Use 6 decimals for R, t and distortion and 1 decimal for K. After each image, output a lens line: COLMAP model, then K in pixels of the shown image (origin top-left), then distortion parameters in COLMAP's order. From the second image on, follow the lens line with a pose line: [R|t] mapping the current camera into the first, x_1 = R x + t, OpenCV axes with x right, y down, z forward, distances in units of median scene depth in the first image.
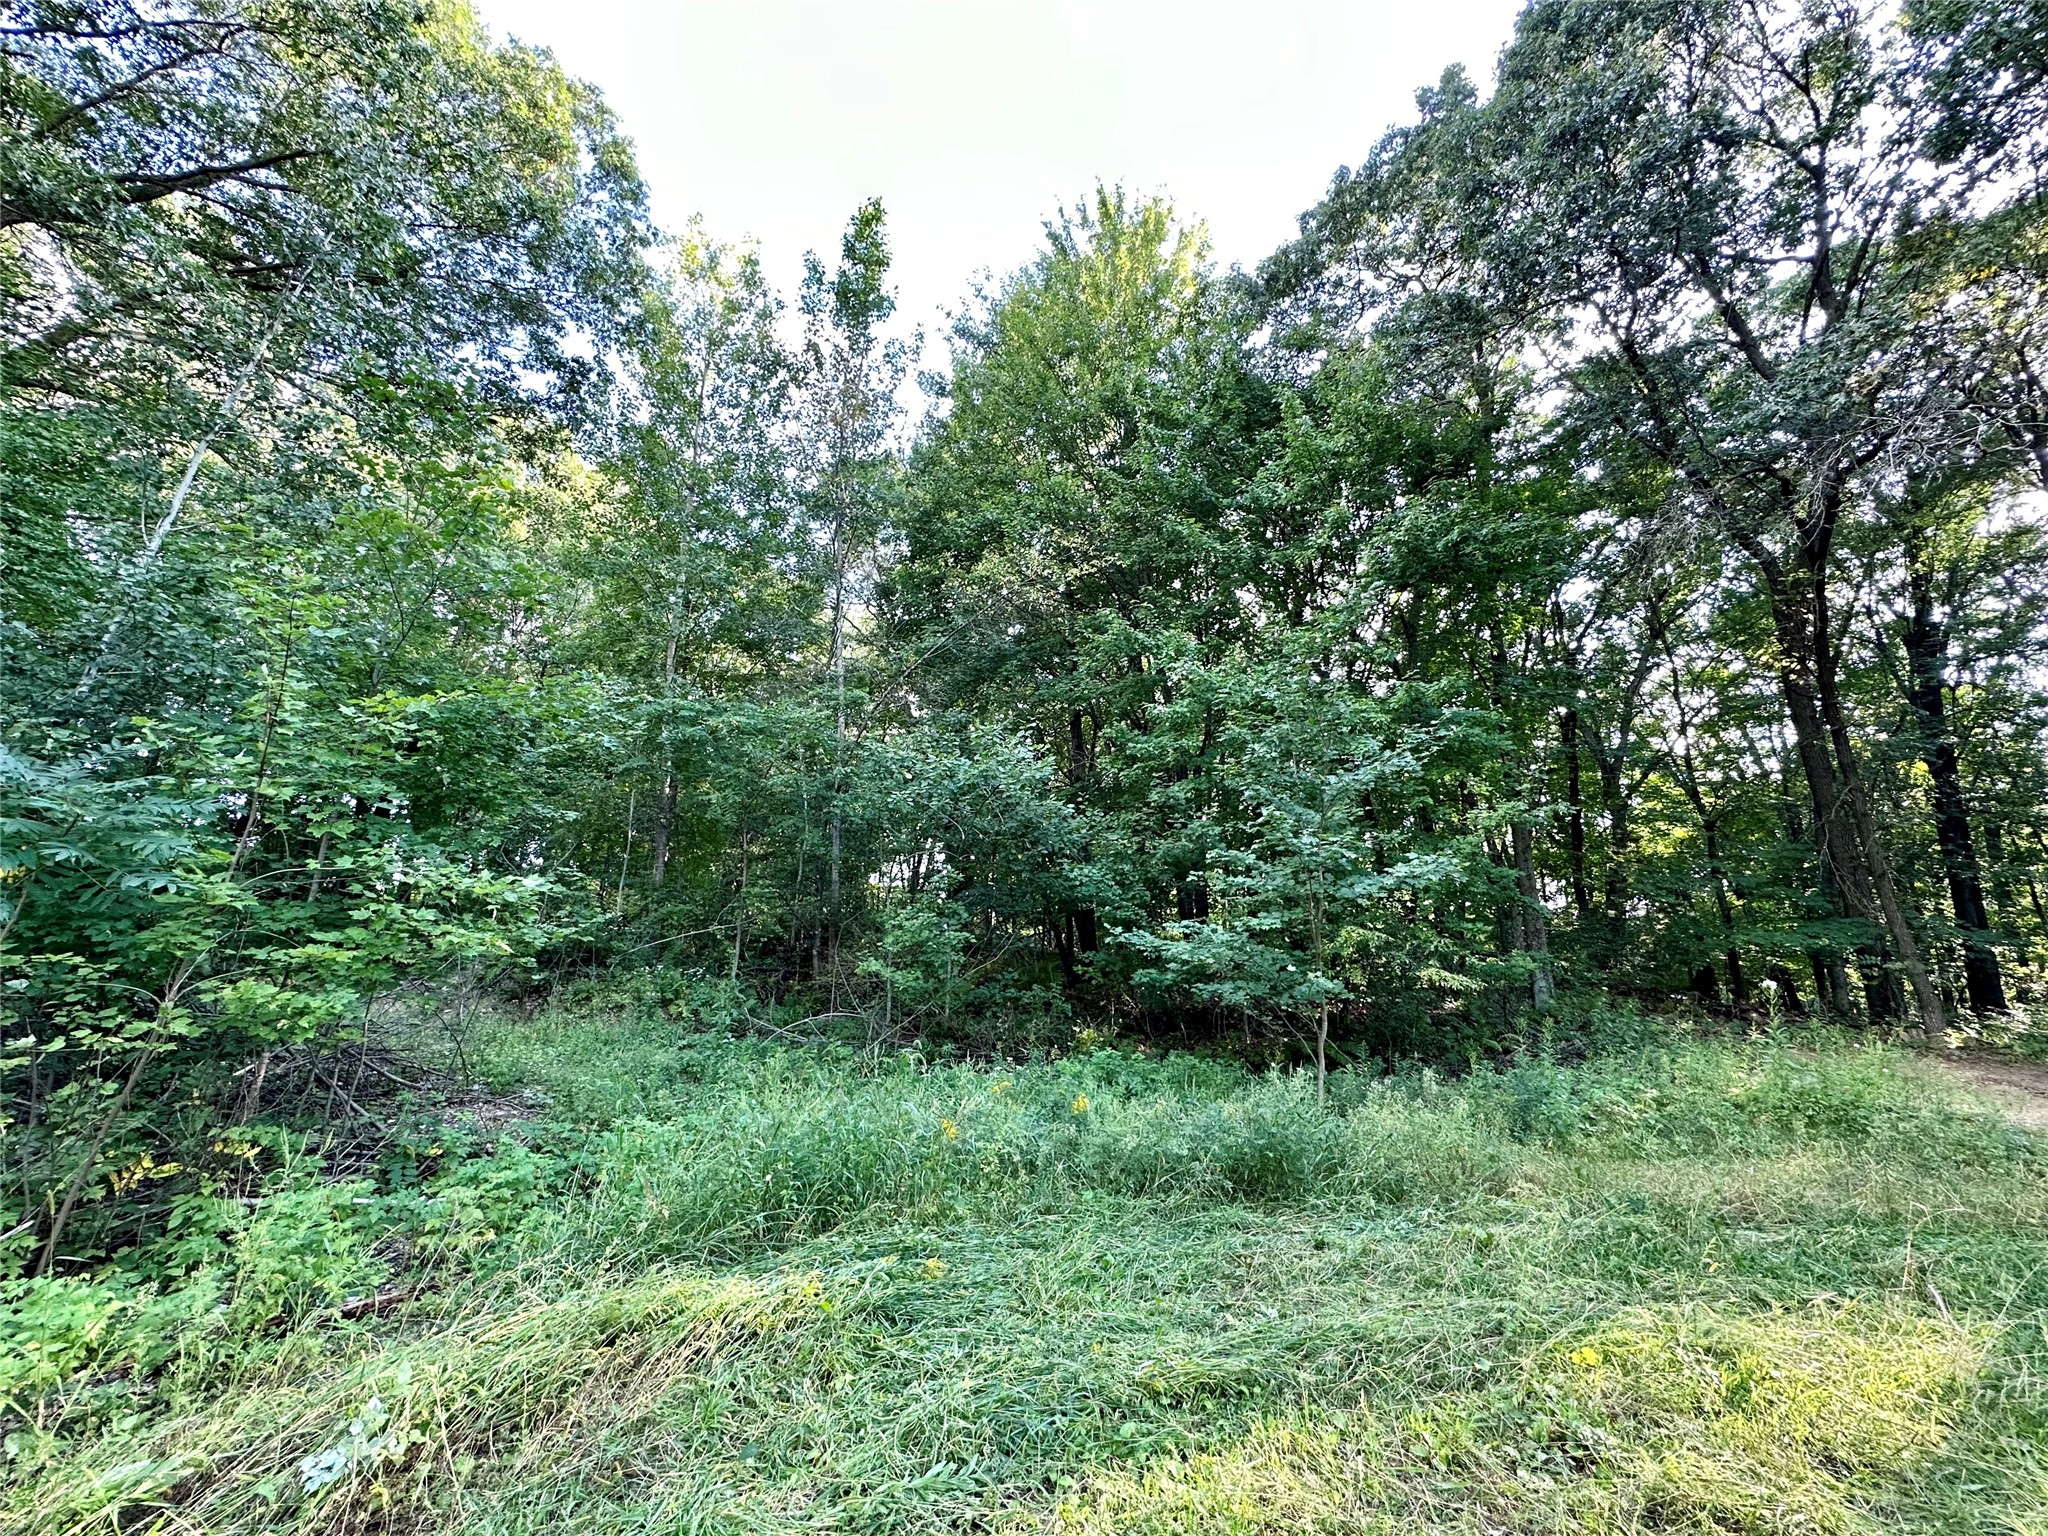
lens RADIAL K [[821.9, 0, 1019.2], [0, 821.9, 763.0], [0, 0, 1]] dist [0.000259, 0.000056]
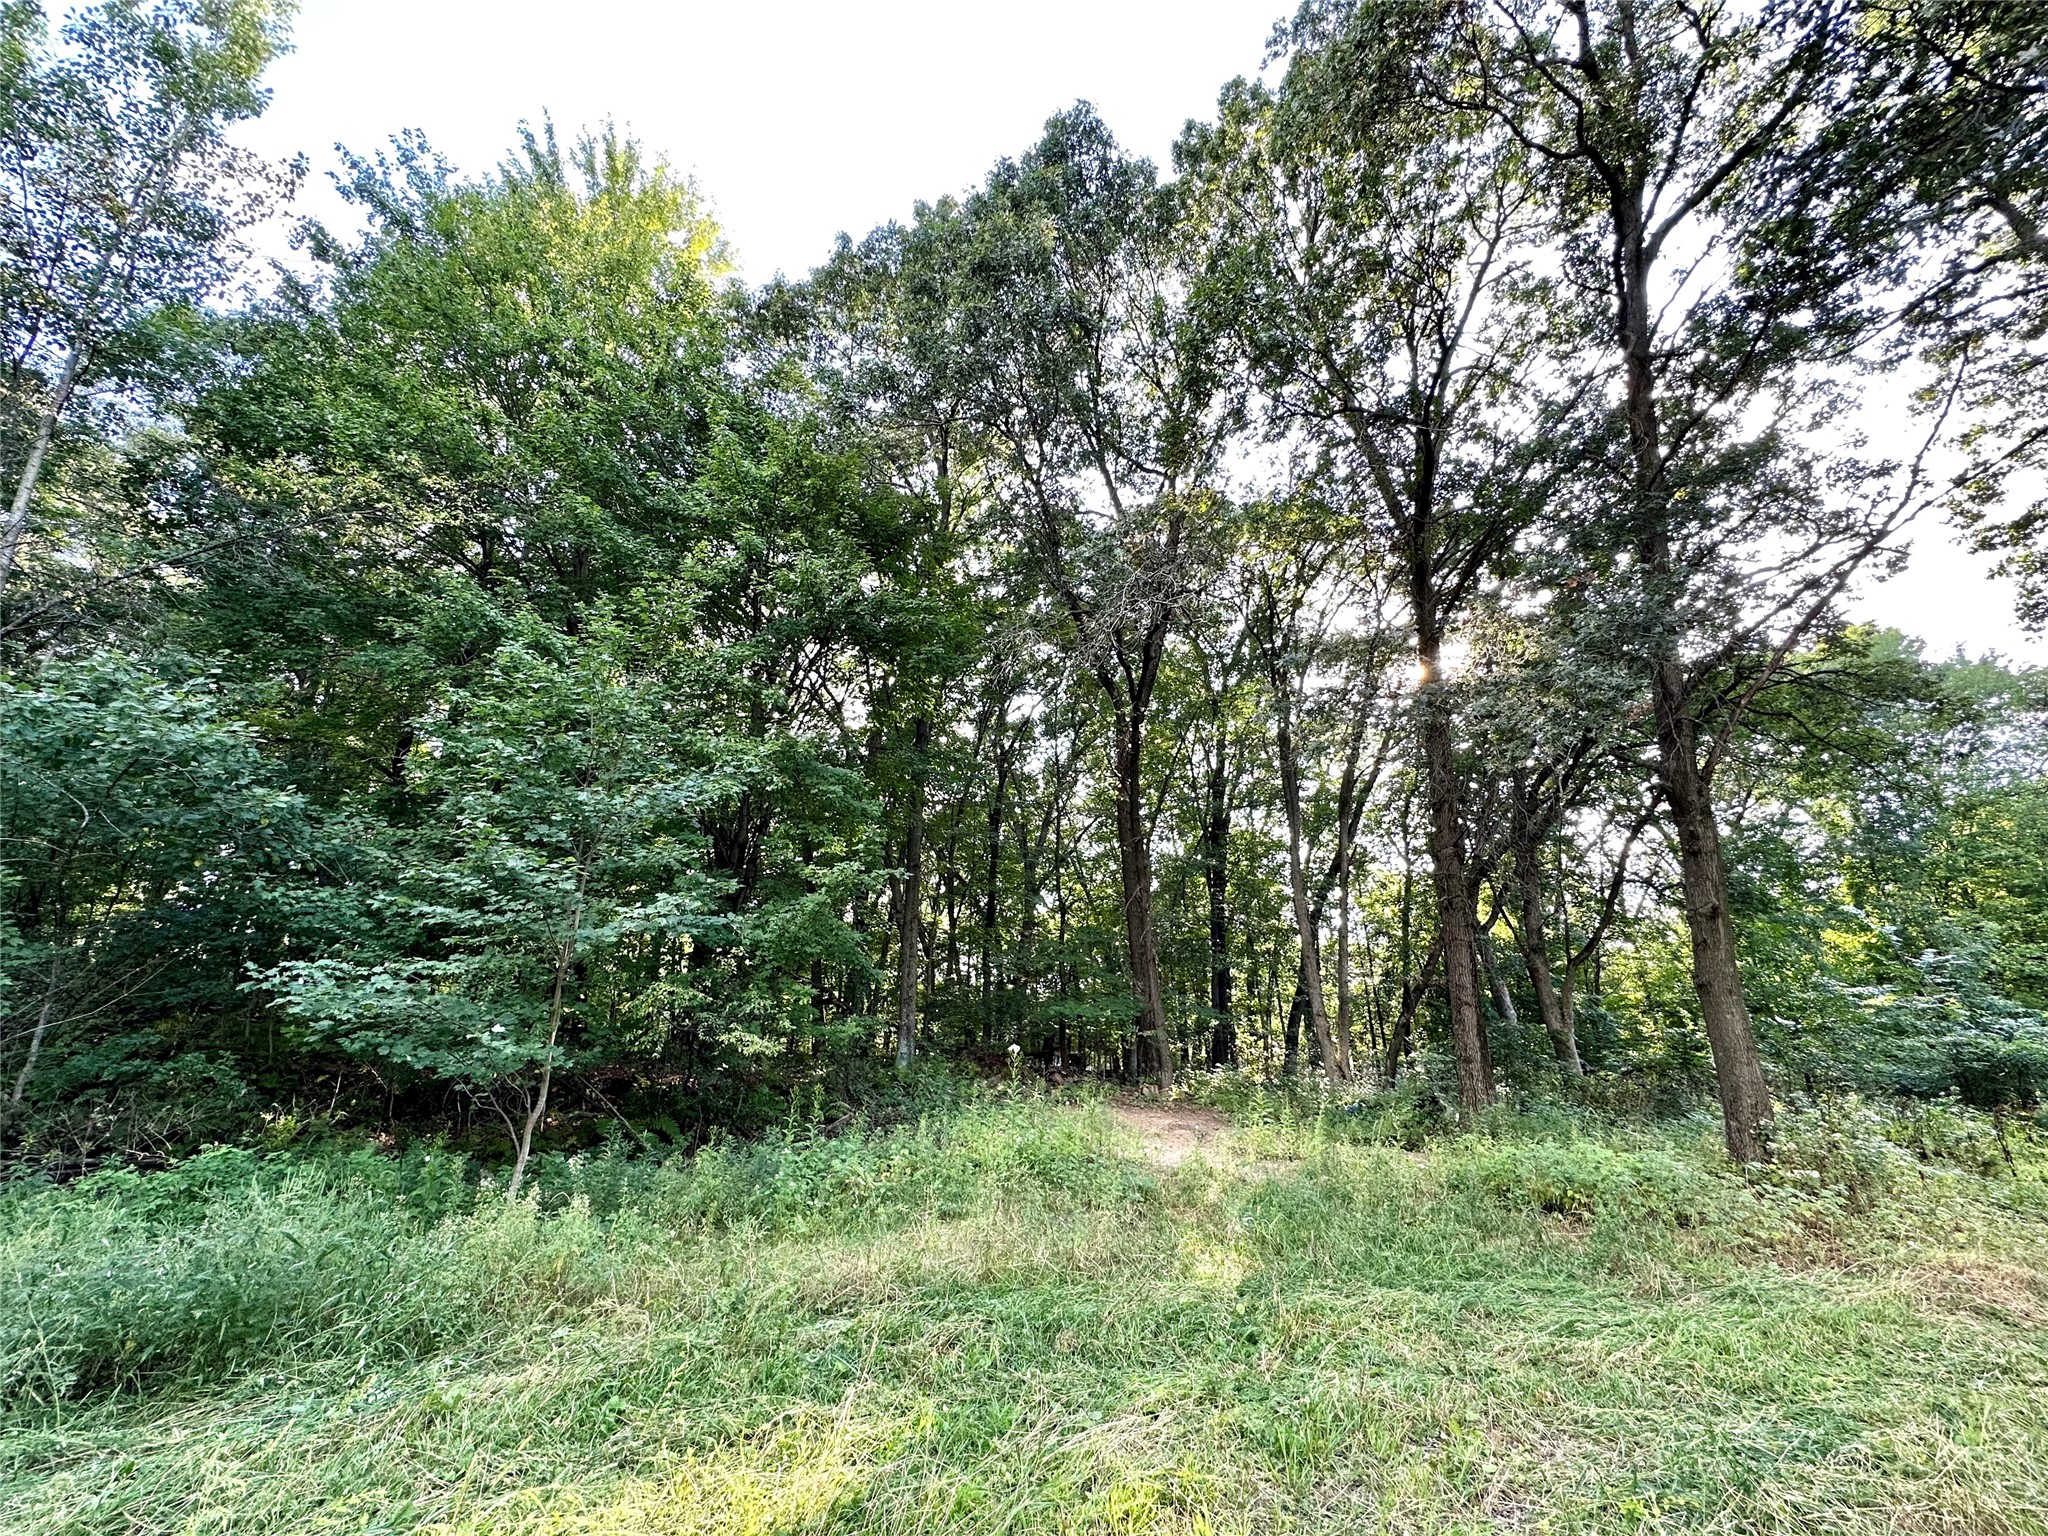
lens RADIAL K [[821.9, 0, 1019.2], [0, 821.9, 763.0], [0, 0, 1]] dist [0.000259, 0.000056]
pose [[0.835855, 0.178115, 0.519250, 0.147439], [-0.138175, 0.983708, -0.115010, 0.010462], [-0.531275, 0.024384, 0.846848, 0.030452]]
